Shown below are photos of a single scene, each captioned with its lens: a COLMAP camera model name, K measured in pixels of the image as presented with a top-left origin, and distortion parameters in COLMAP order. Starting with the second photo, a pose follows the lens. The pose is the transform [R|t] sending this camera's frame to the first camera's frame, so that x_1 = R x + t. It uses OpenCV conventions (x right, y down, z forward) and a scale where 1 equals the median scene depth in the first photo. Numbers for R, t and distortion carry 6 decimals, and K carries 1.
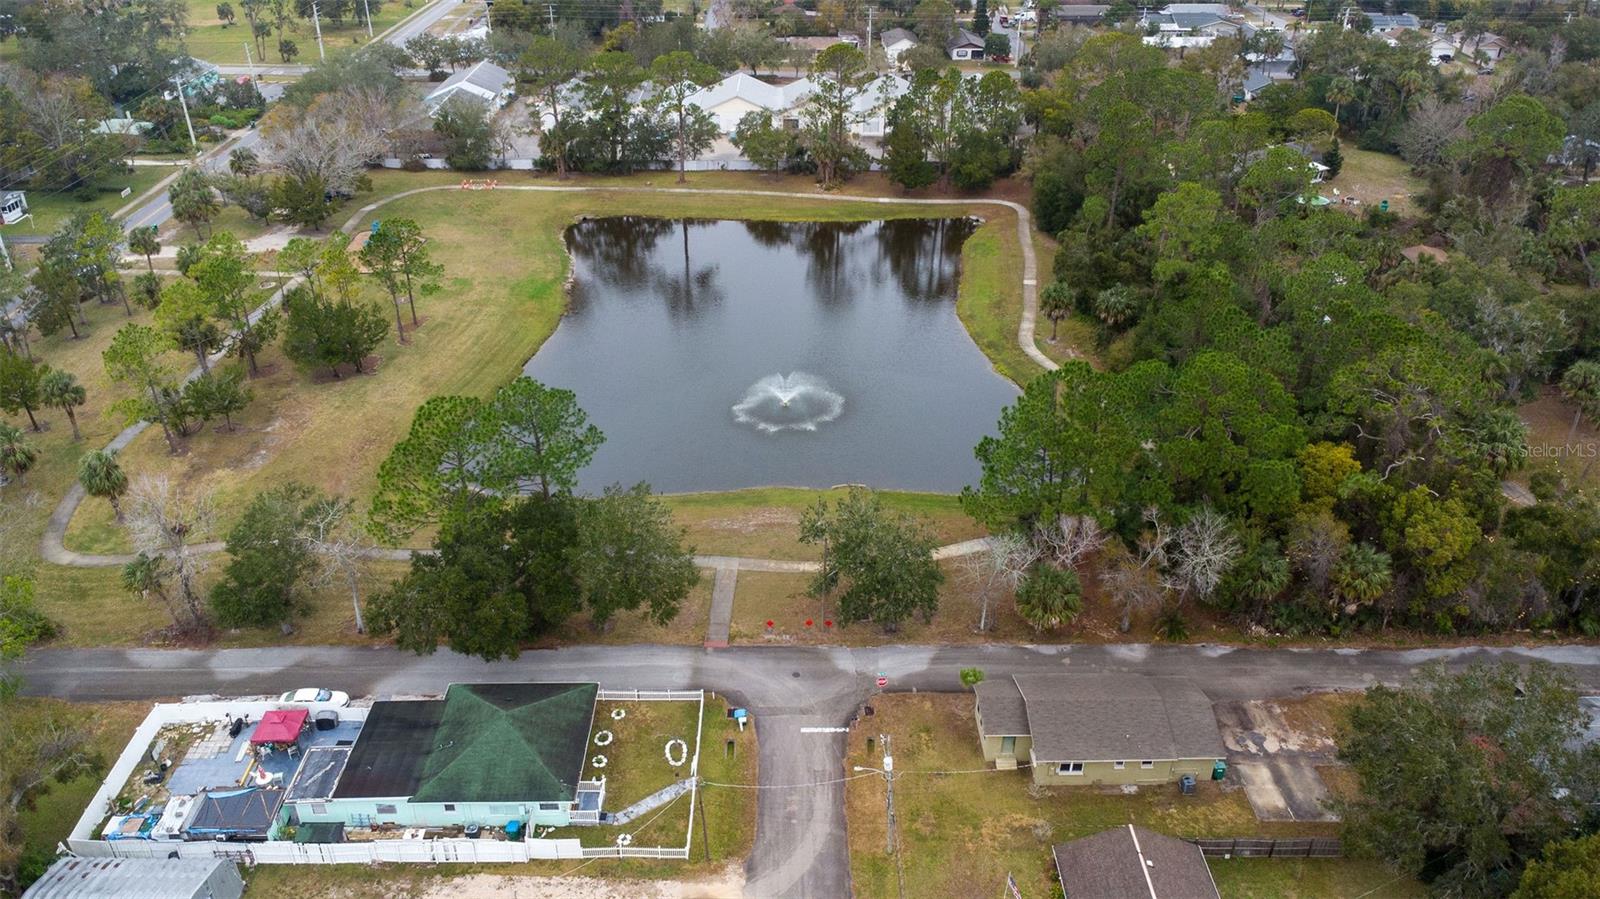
lens RADIAL K [[1160.2, 0, 800.0], [0, 1160.2, 449.5], [0, 0, 1]] dist [0.008987, -0.001000]
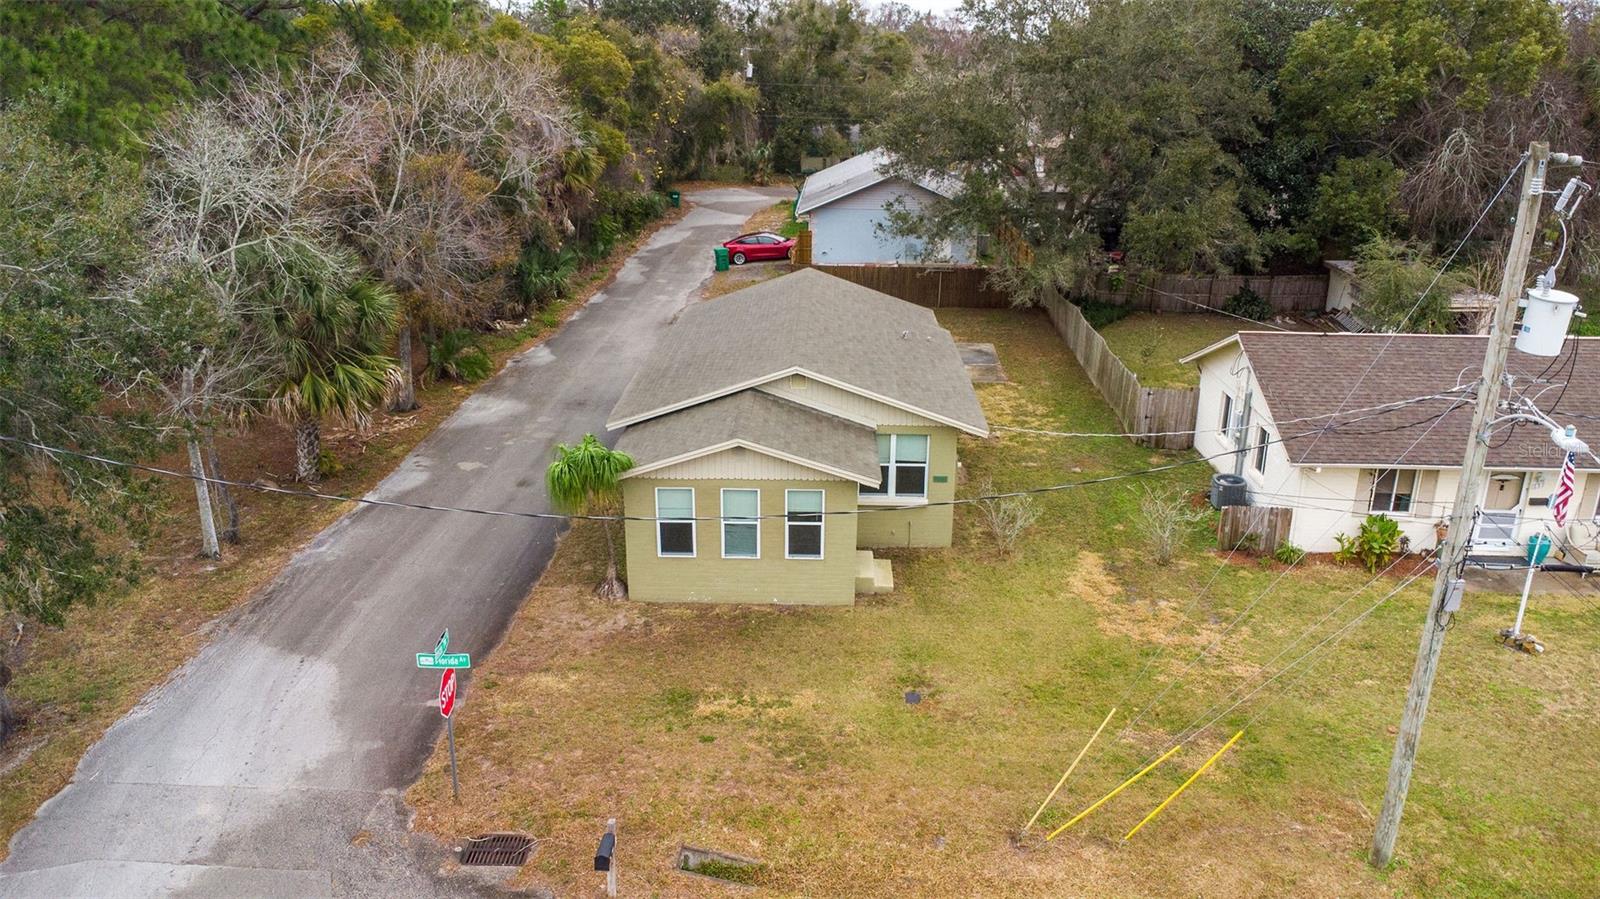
lens RADIAL K [[1151.9, 0, 800.0], [0, 1151.9, 449.5], [0, 0, 1]] dist [0.023201, -0.040933]
pose [[0.054679, -0.334125, 0.940941, -0.052599], [0.495603, 0.827160, 0.264922, 0.073996], [-0.866826, 0.451848, 0.210821, 0.459971]]
